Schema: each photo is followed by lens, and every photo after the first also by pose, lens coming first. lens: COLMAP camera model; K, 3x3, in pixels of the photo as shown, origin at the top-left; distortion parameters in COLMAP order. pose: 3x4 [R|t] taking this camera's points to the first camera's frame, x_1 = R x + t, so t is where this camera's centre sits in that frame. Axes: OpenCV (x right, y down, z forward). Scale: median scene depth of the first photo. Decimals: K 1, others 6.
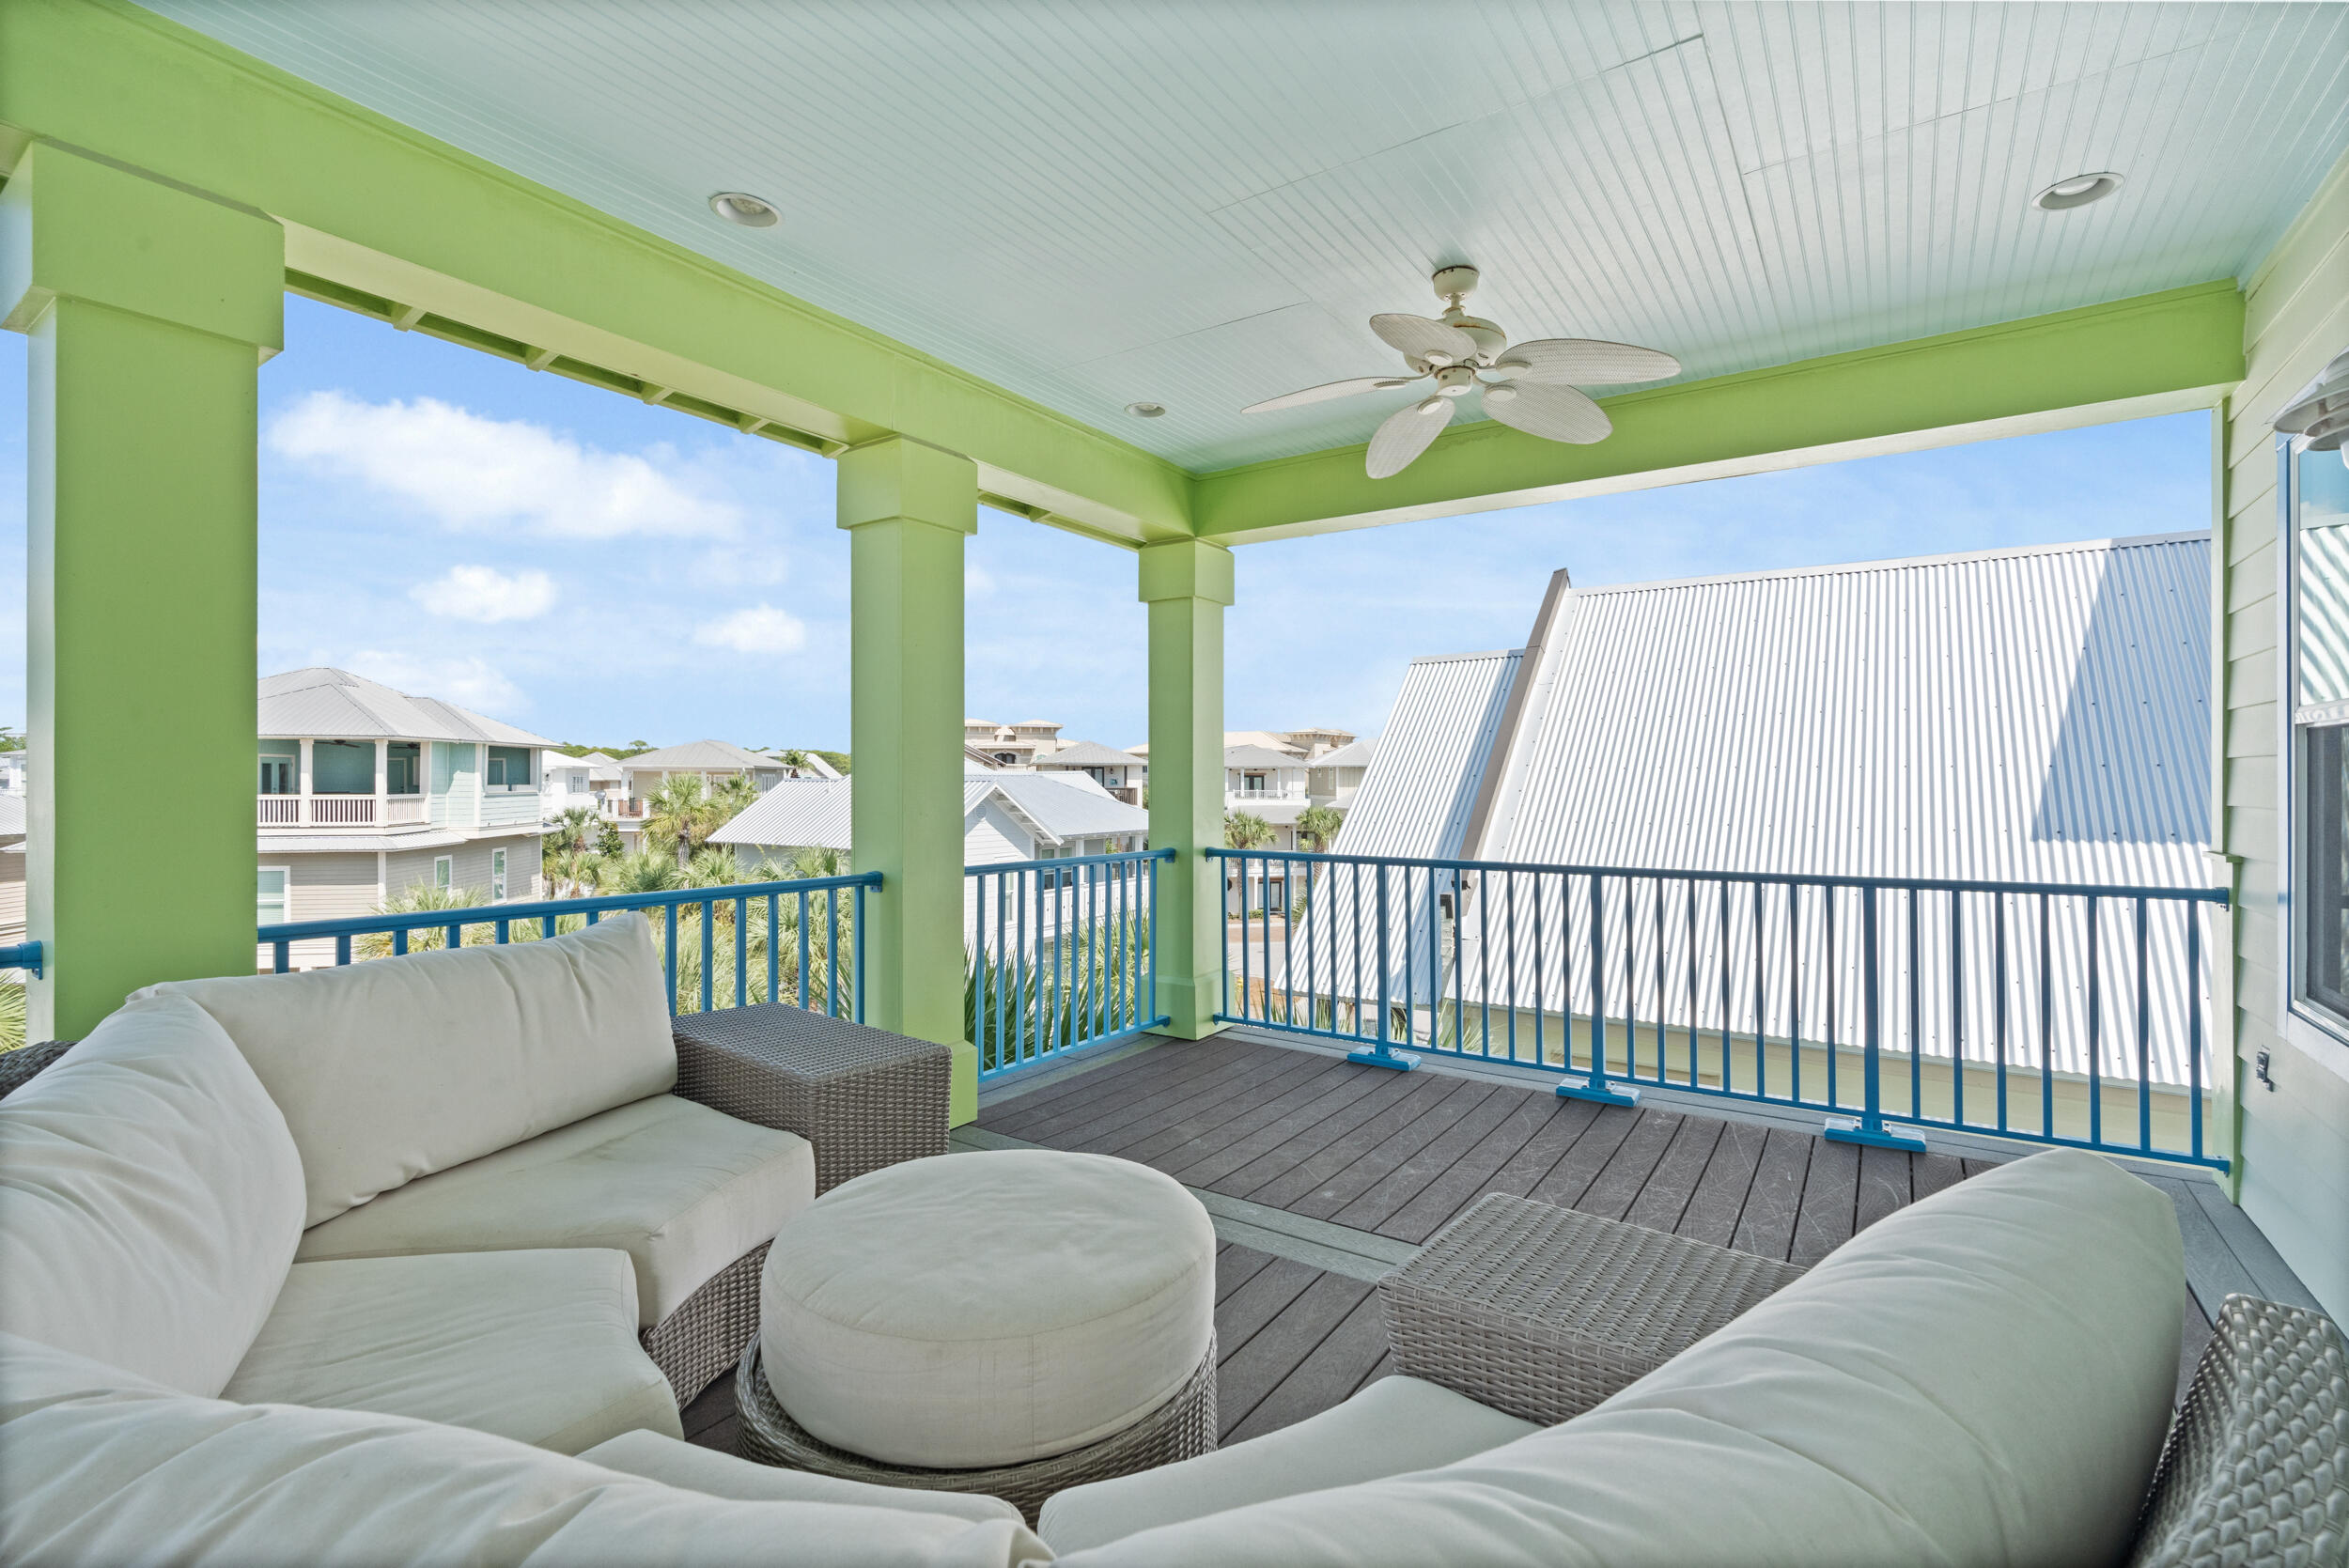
lens RADIAL K [[1062.5, 0, 1186.7], [0, 1062.5, 772.1], [0, 0, 1]] dist [-0.002749, 0.000287]
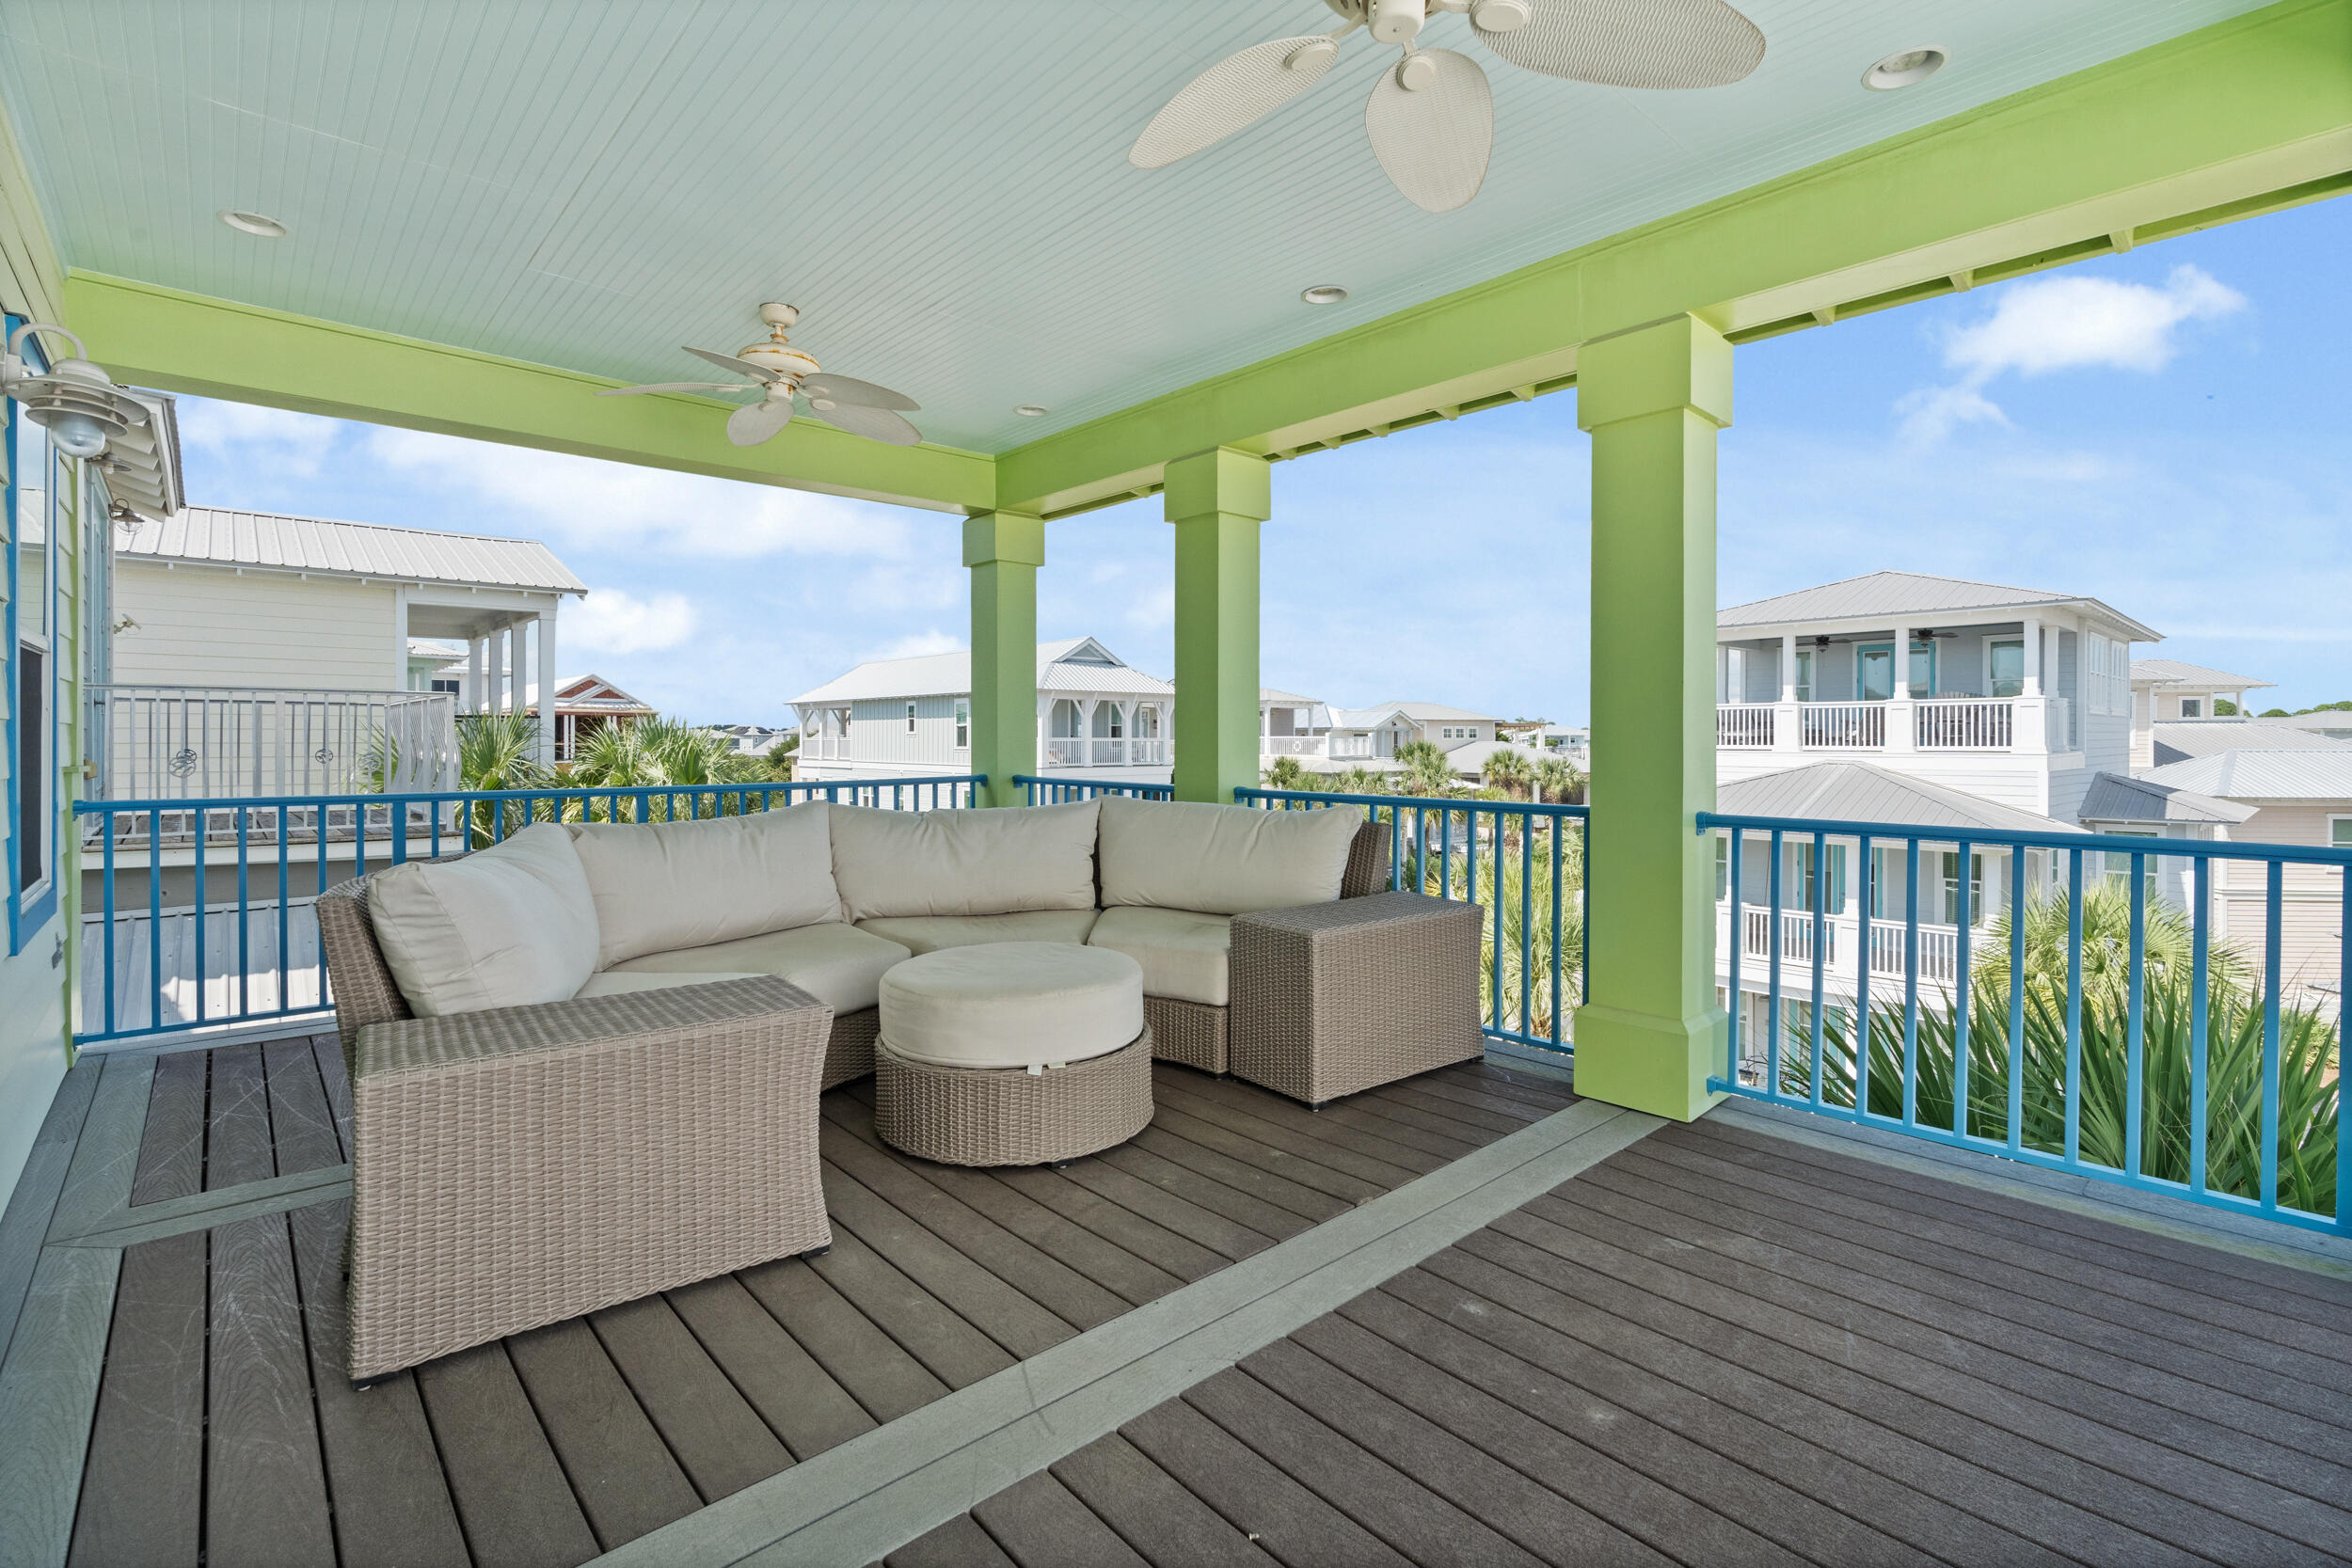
lens RADIAL K [[1074.2, 0, 1176.0], [0, 1074.2, 736.4], [0, 0, 1]] dist [-0.002293, -0.000382]
pose [[-0.236937, 0.005134, -0.971511, 0.777937], [0.008767, 0.999957, 0.003146, 0.025457], [0.971485, -0.007772, -0.236972, 0.903815]]
